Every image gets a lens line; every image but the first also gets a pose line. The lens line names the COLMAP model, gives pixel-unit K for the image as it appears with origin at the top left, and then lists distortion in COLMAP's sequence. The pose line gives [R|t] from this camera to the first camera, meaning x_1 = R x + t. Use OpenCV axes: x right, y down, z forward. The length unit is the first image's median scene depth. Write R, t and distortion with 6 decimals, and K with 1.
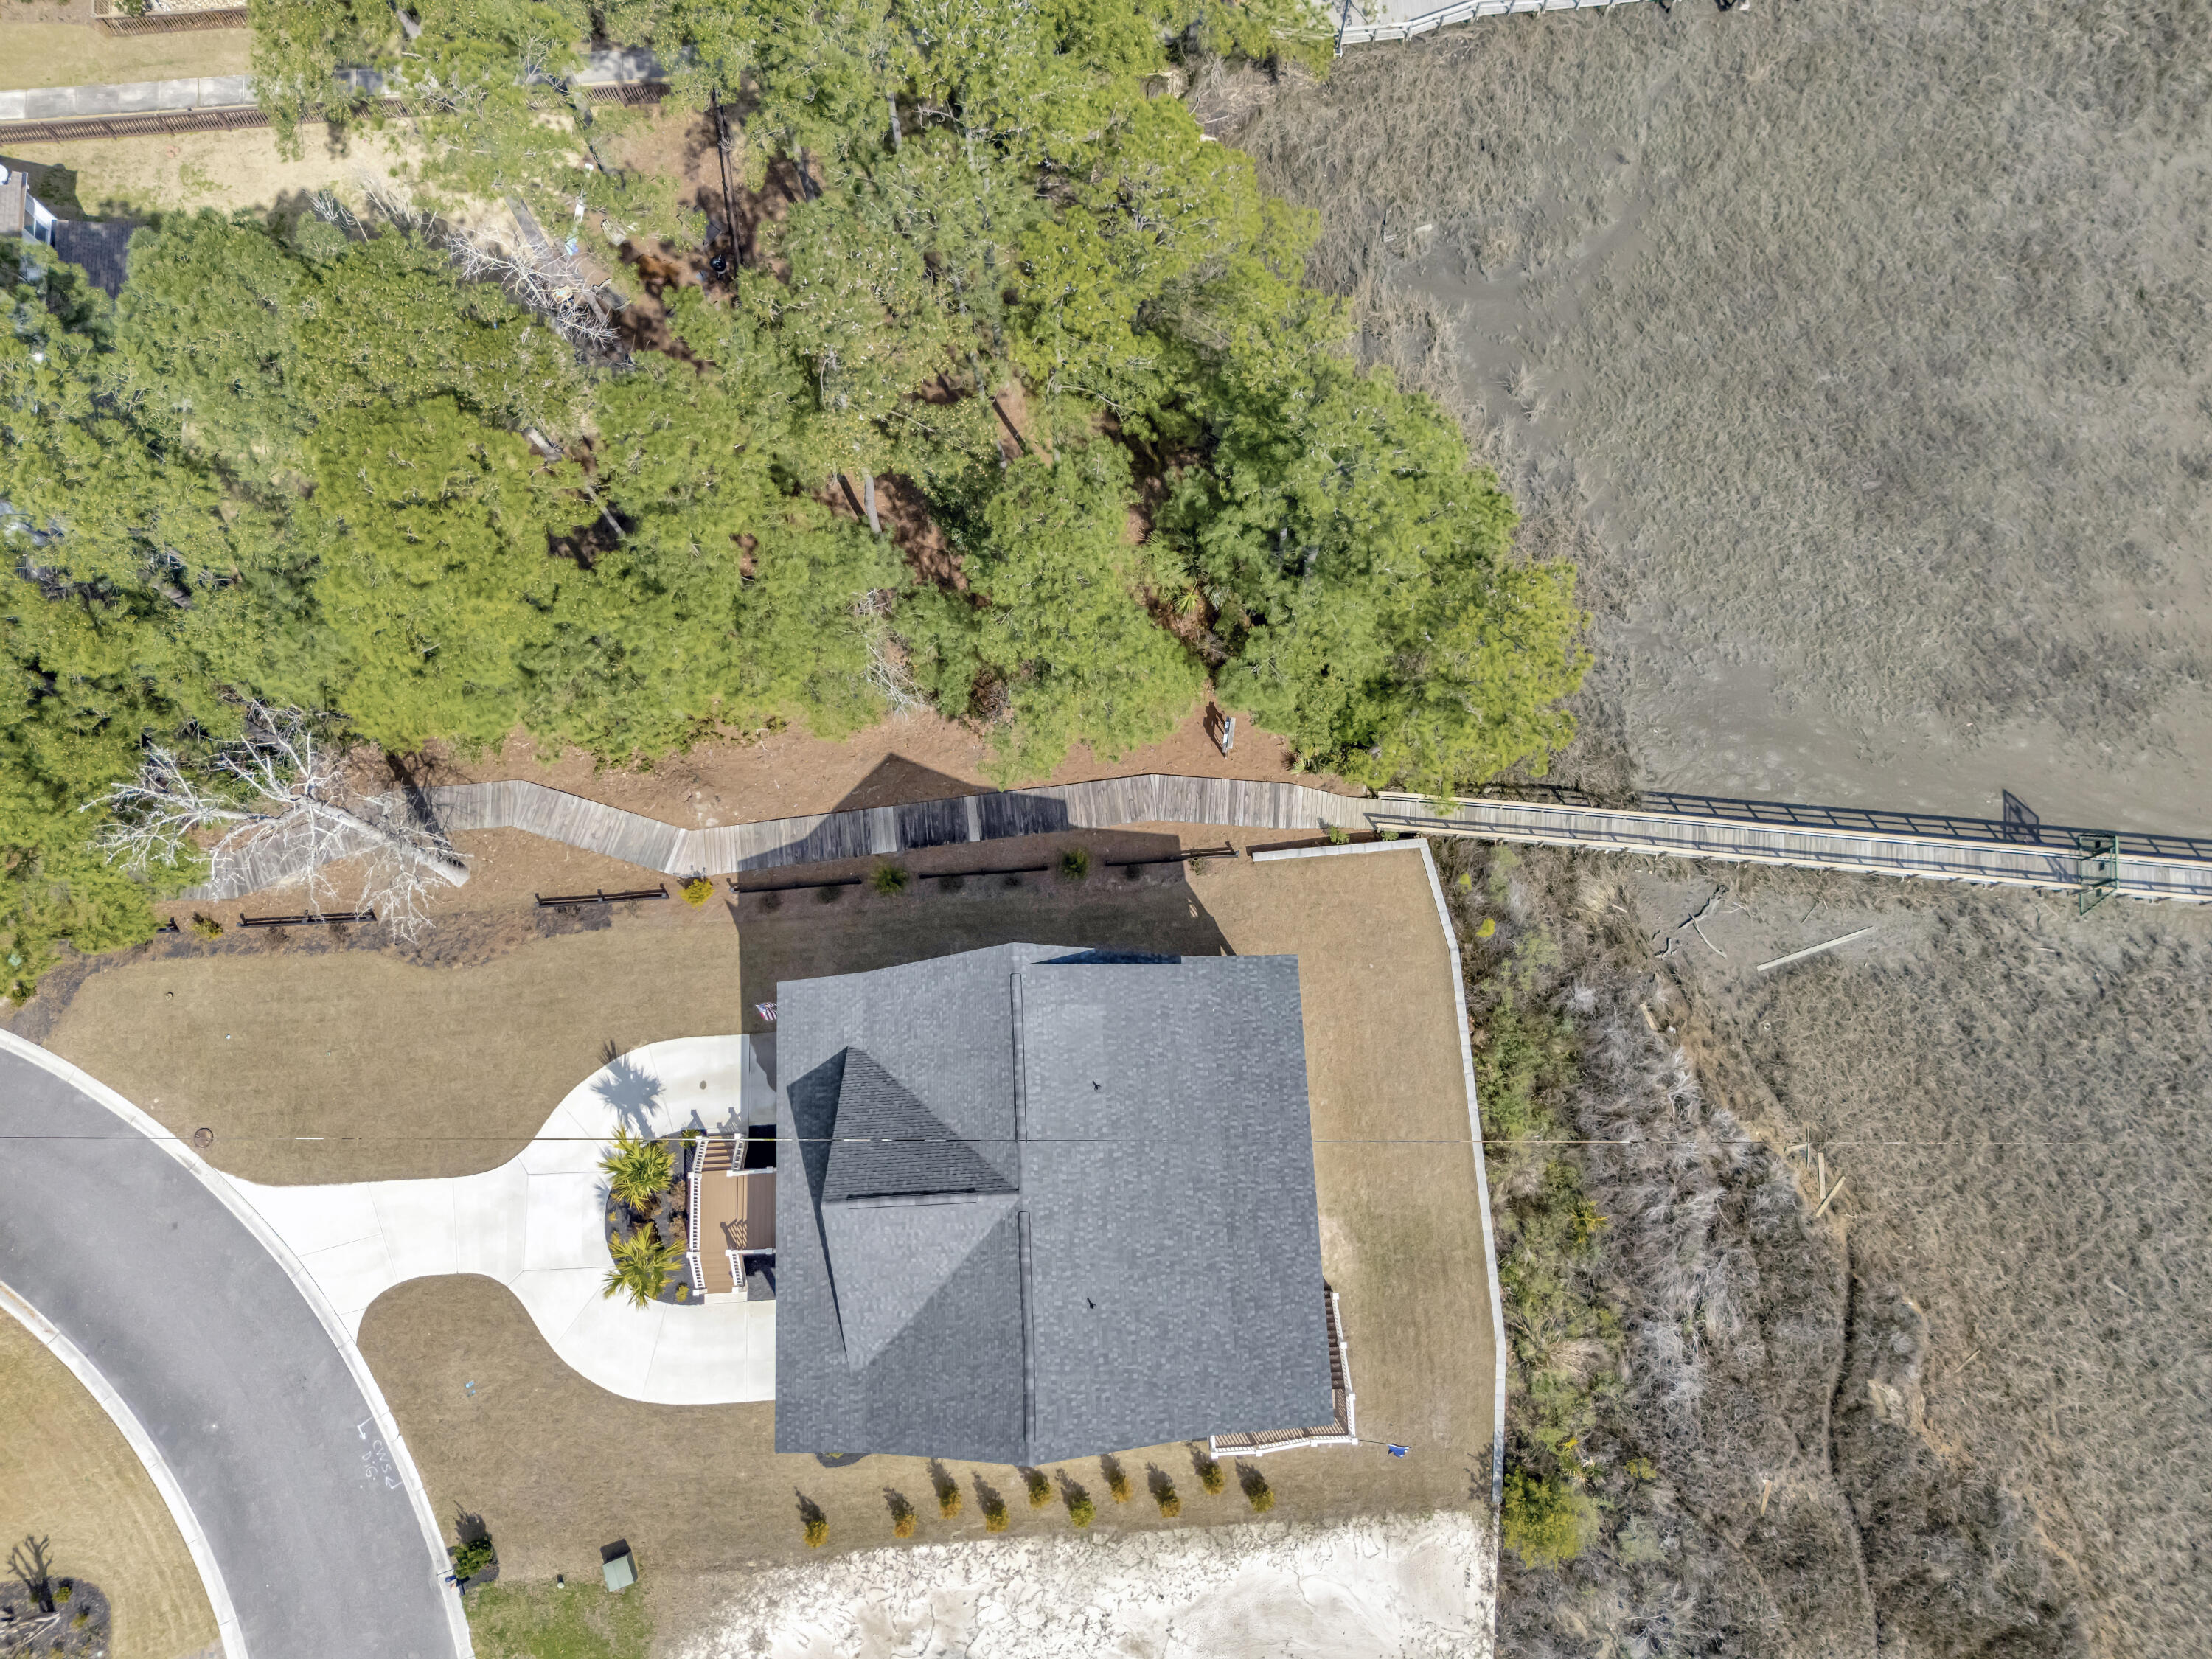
lens RADIAL K [[1630.5, 0, 1100.6], [0, 1630.5, 819.8], [0, 0, 1]] dist [0.066073, -0.071485]
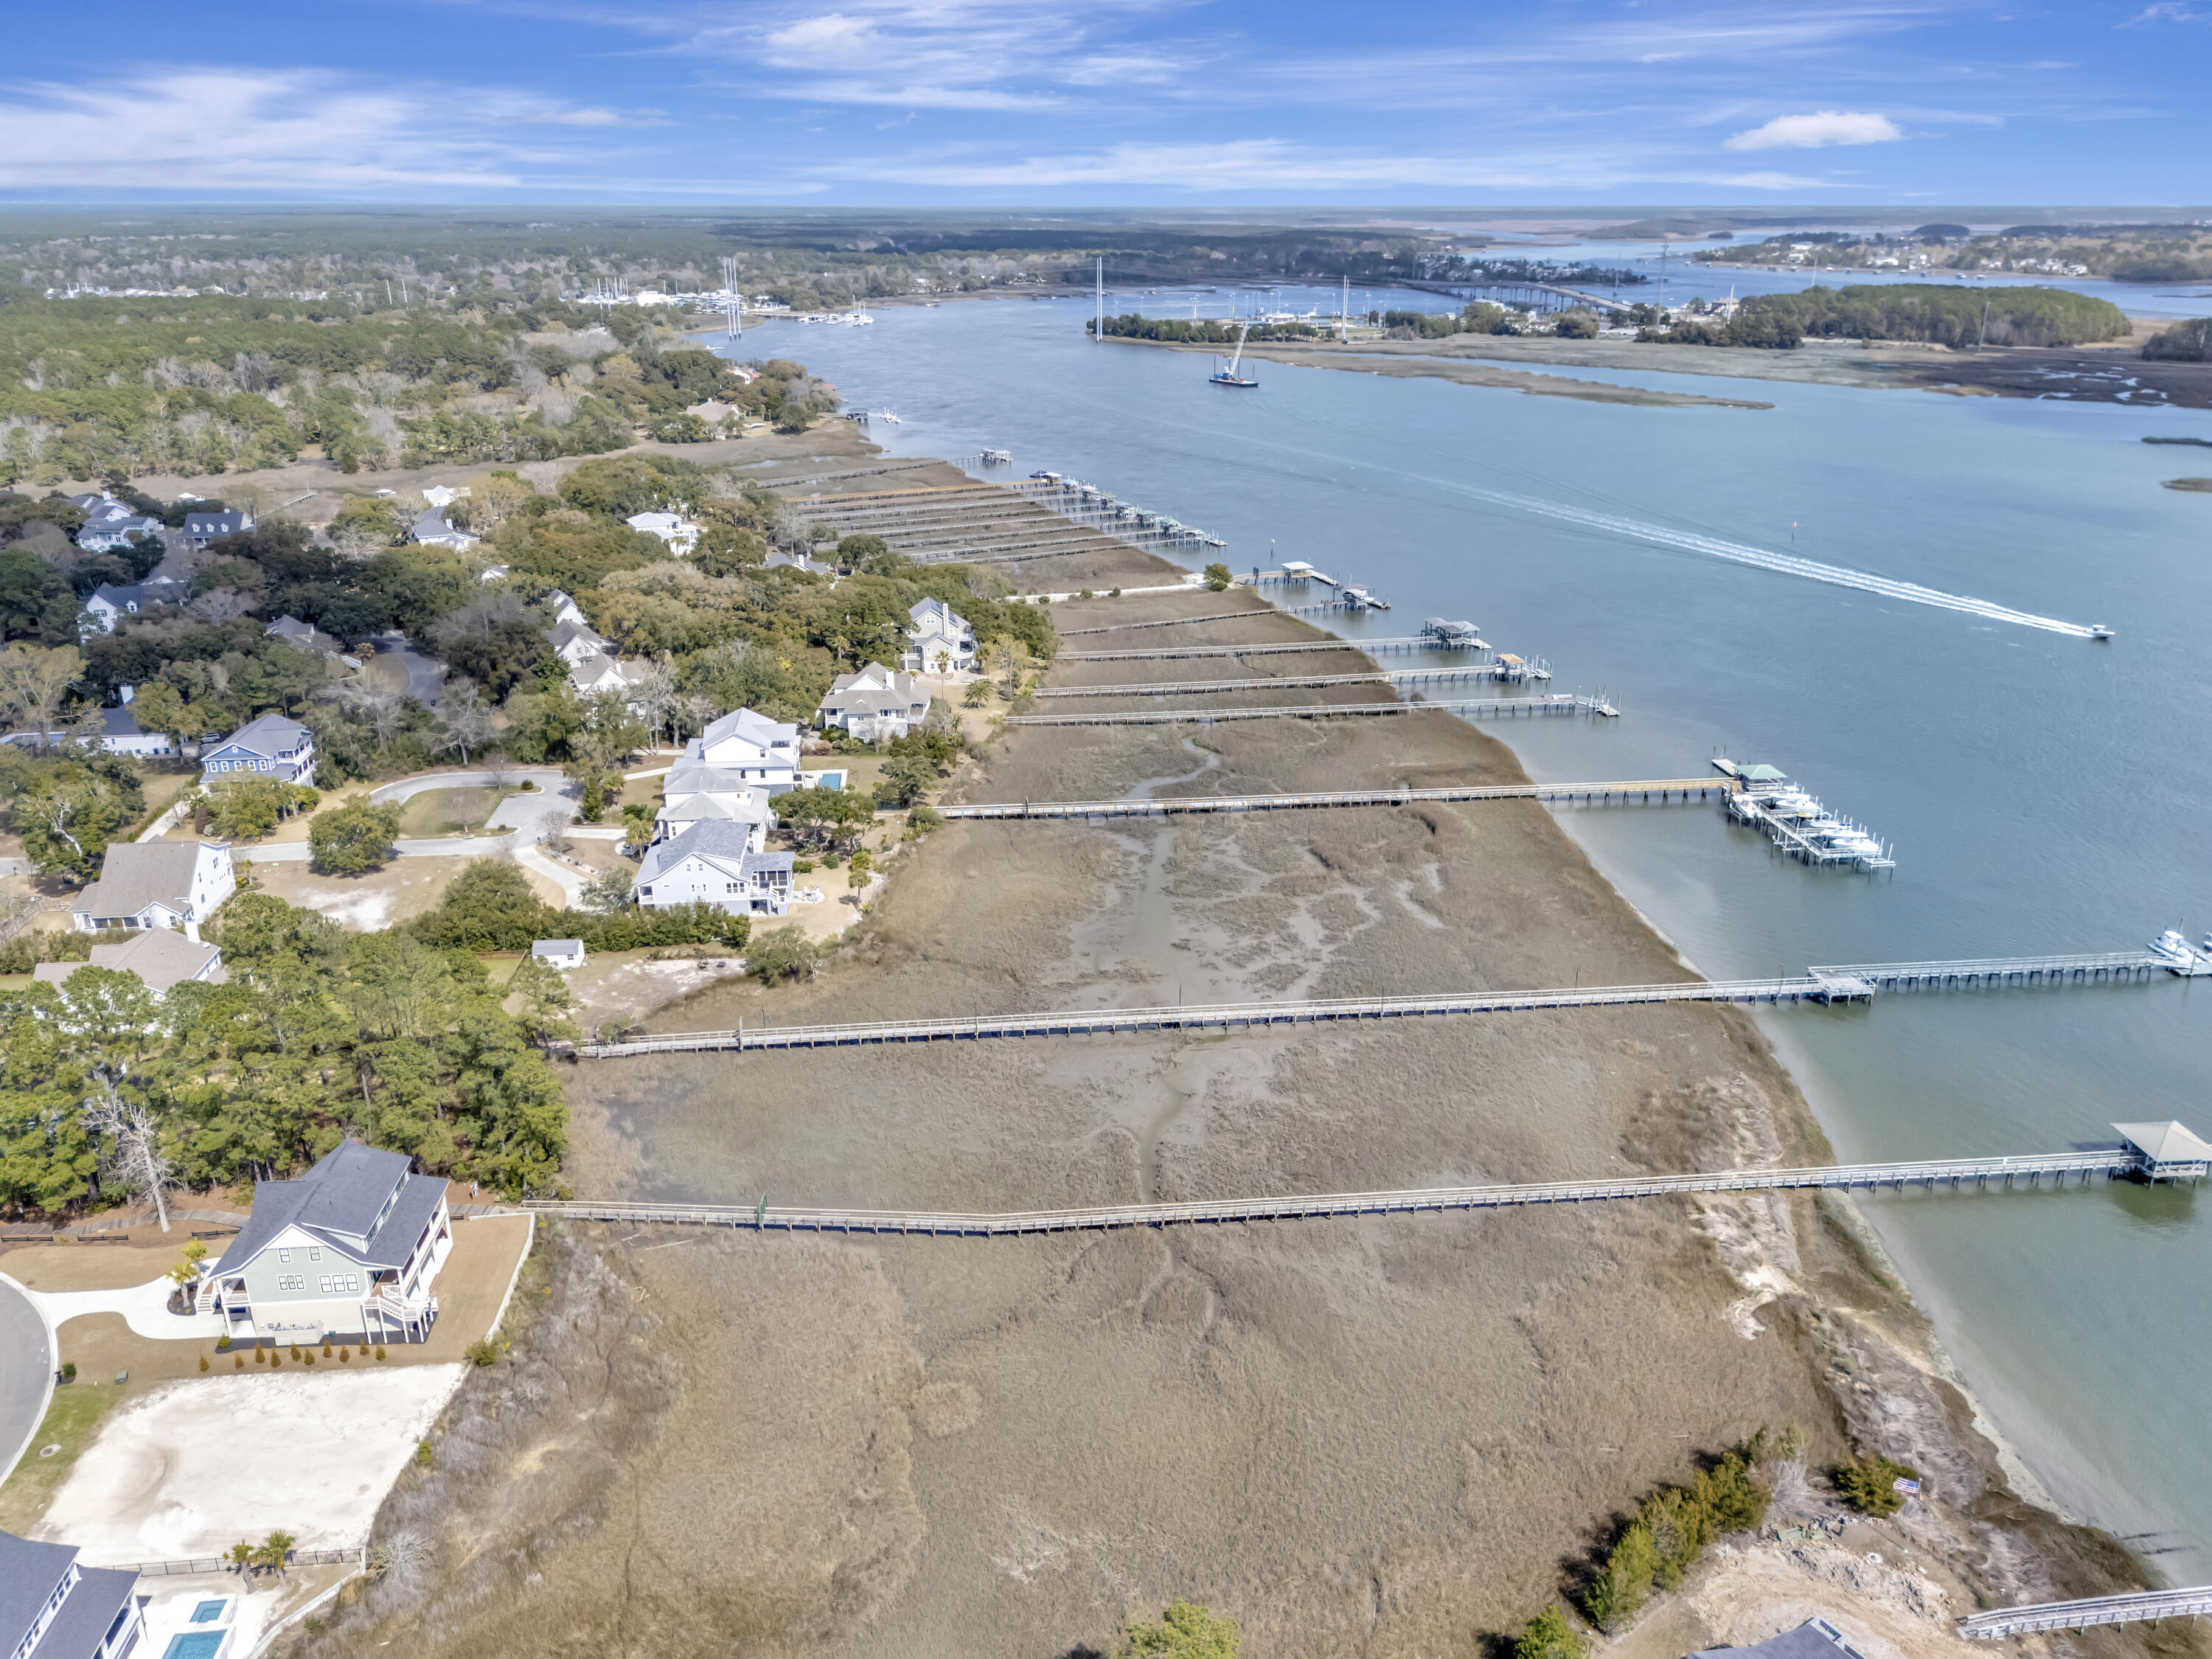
lens RADIAL K [[1650.2, 0, 1107.1], [0, 1650.2, 765.6], [0, 0, 1]] dist [0.090981, -0.090086]
pose [[0.998833, 0.035029, 0.033262, 1.098265], [0.010149, 0.521028, -0.853480, 2.155413], [-0.047227, 0.852821, 0.520064, -1.236215]]
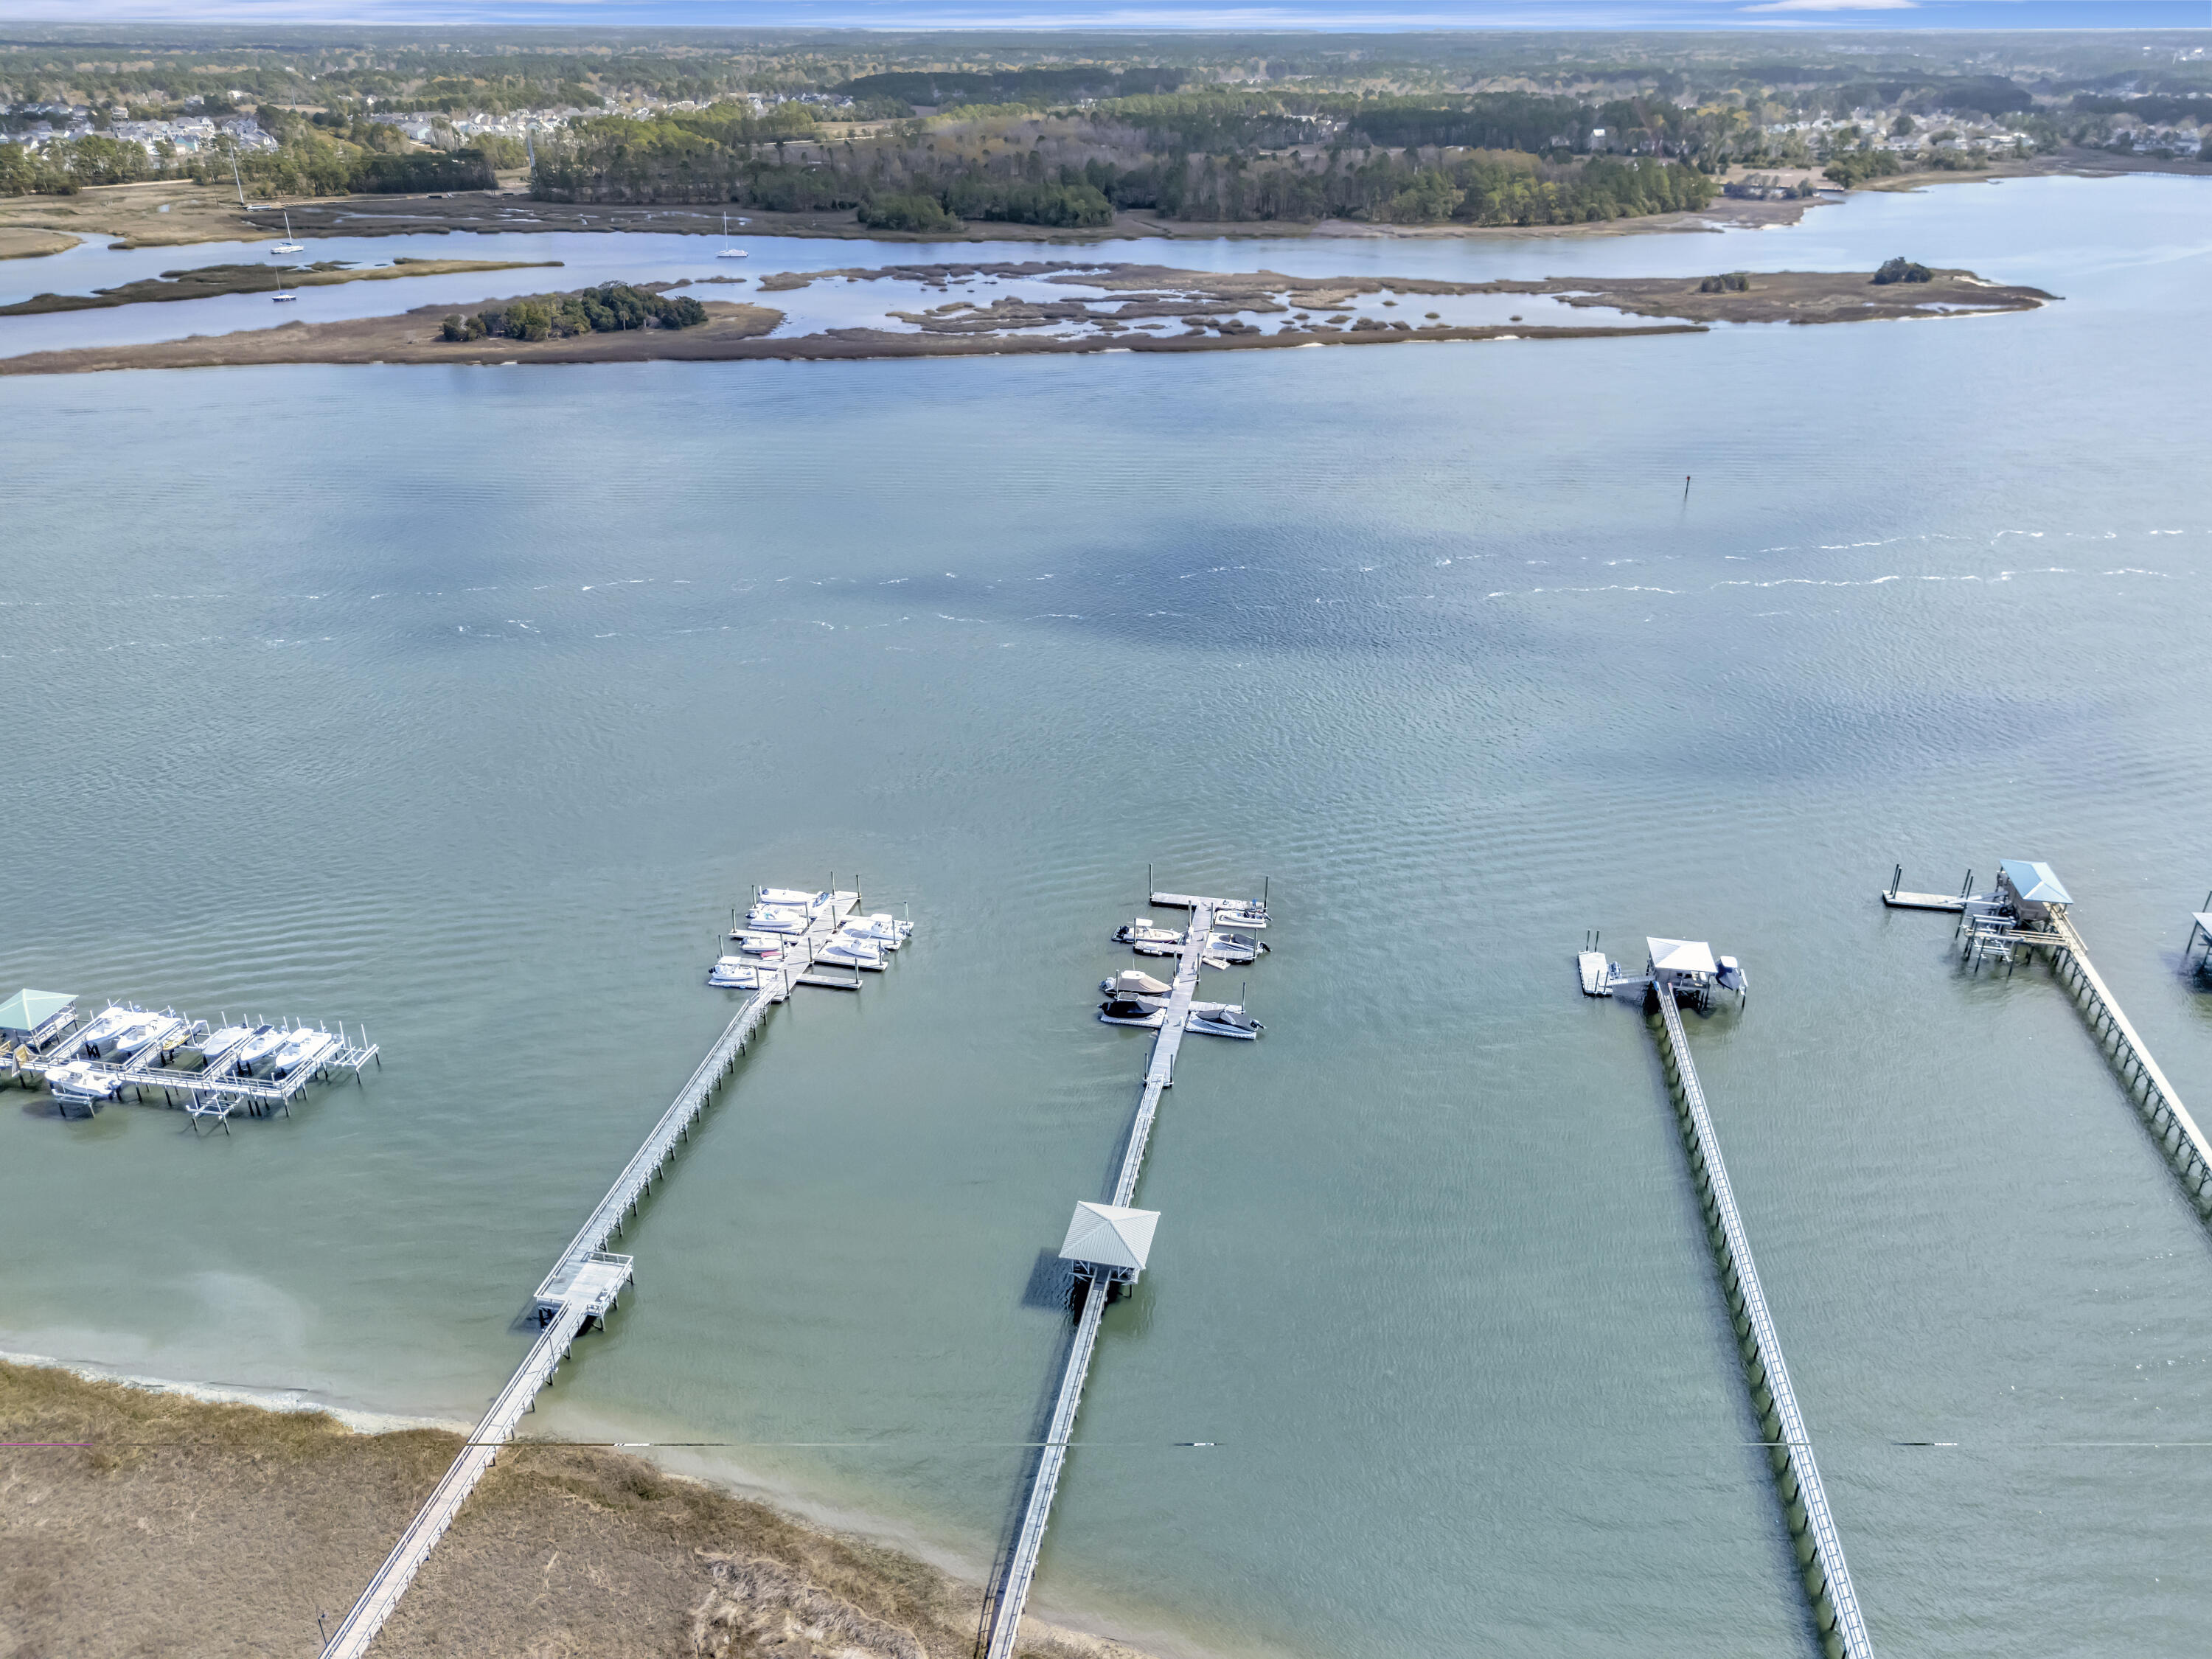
lens RADIAL K [[1630.5, 0, 1100.6], [0, 1630.5, 819.8], [0, 0, 1]] dist [0.066073, -0.071485]
pose [[0.264233, -0.377812, 0.887378, 1.185060], [0.936897, 0.318940, -0.143186, 0.000867], [-0.228923, 0.869216, 0.438245, -0.766581]]
